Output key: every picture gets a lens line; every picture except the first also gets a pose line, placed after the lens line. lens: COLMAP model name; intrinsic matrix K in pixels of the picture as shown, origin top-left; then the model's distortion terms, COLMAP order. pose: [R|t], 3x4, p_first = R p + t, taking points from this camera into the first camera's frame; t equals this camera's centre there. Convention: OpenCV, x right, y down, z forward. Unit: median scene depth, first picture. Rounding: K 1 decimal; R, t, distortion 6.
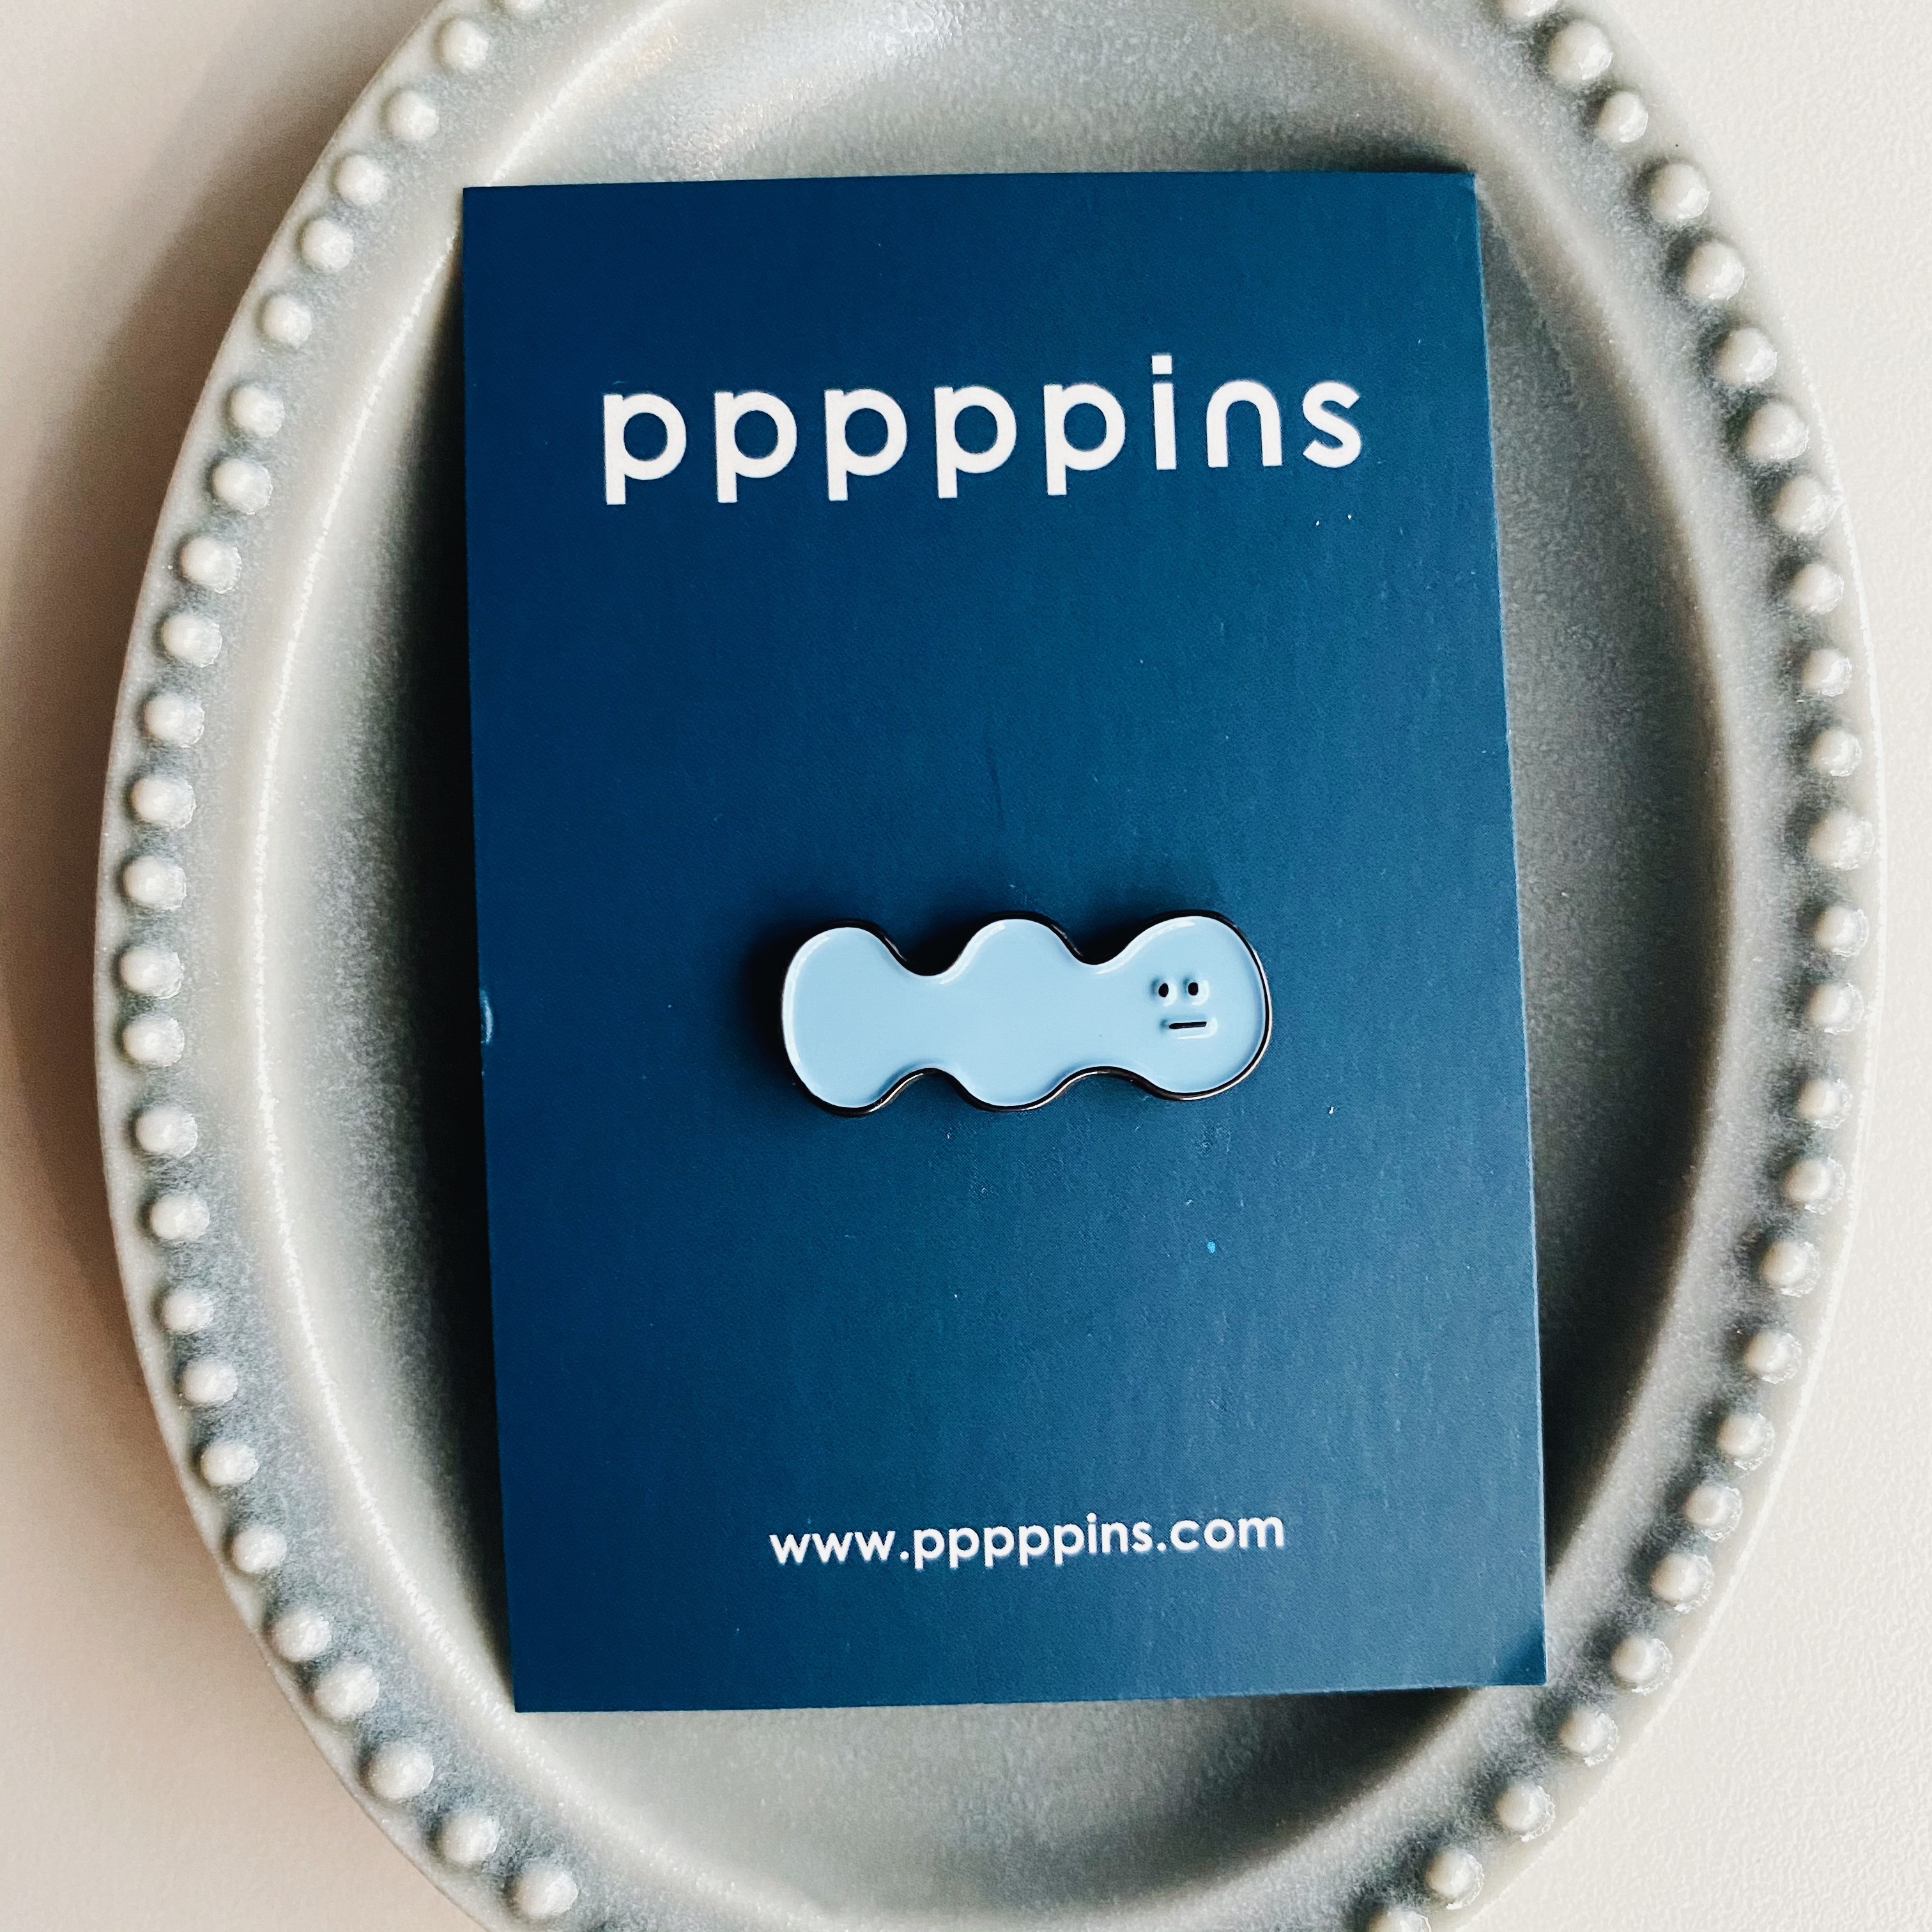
lens RADIAL K [[2038.7, 0, 951.3], [0, 2038.7, 968.9], [0, 0, 1]] dist [-0.048926, 0.000000]
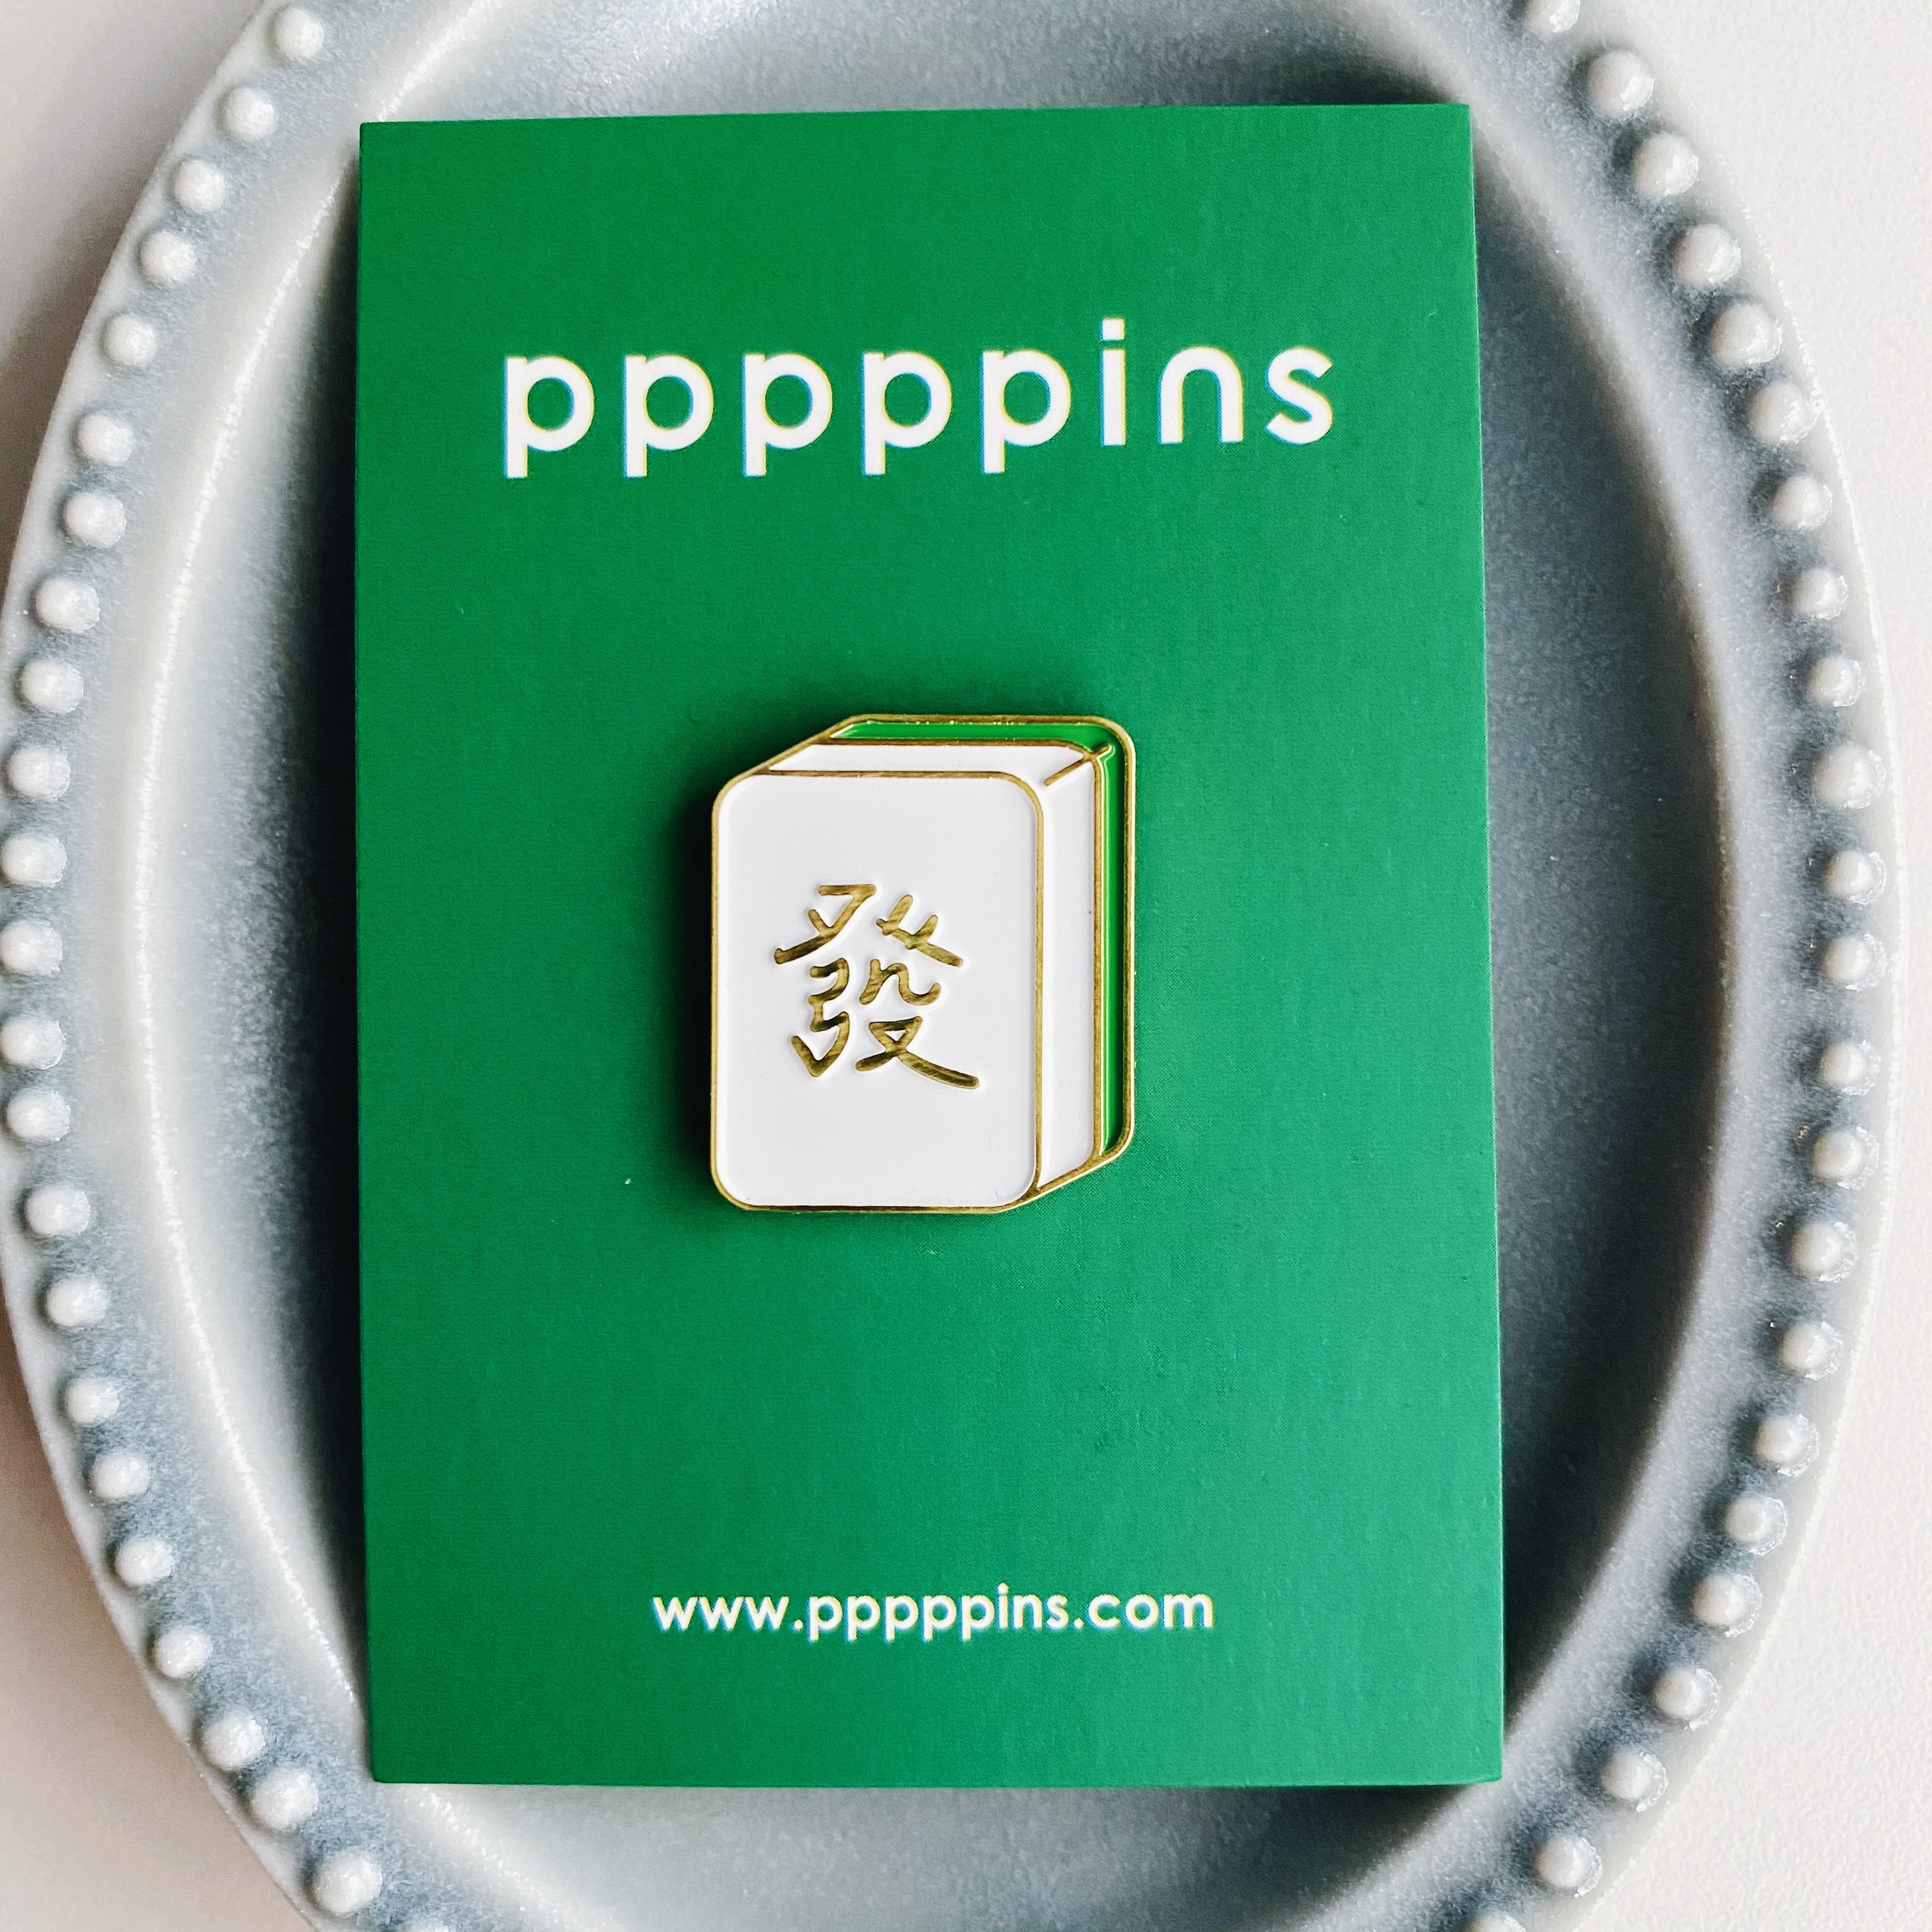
lens RADIAL K [[2038.7, 0, 967.9], [0, 2038.7, 970.7], [0, 0, 1]] dist [-0.048926, 0.000000]
pose [[0.997130, -0.066194, -0.036733, 0.073473], [0.065952, 0.997793, -0.007742, 0.003814], [0.037165, 0.005297, 0.999295, 0.079412]]
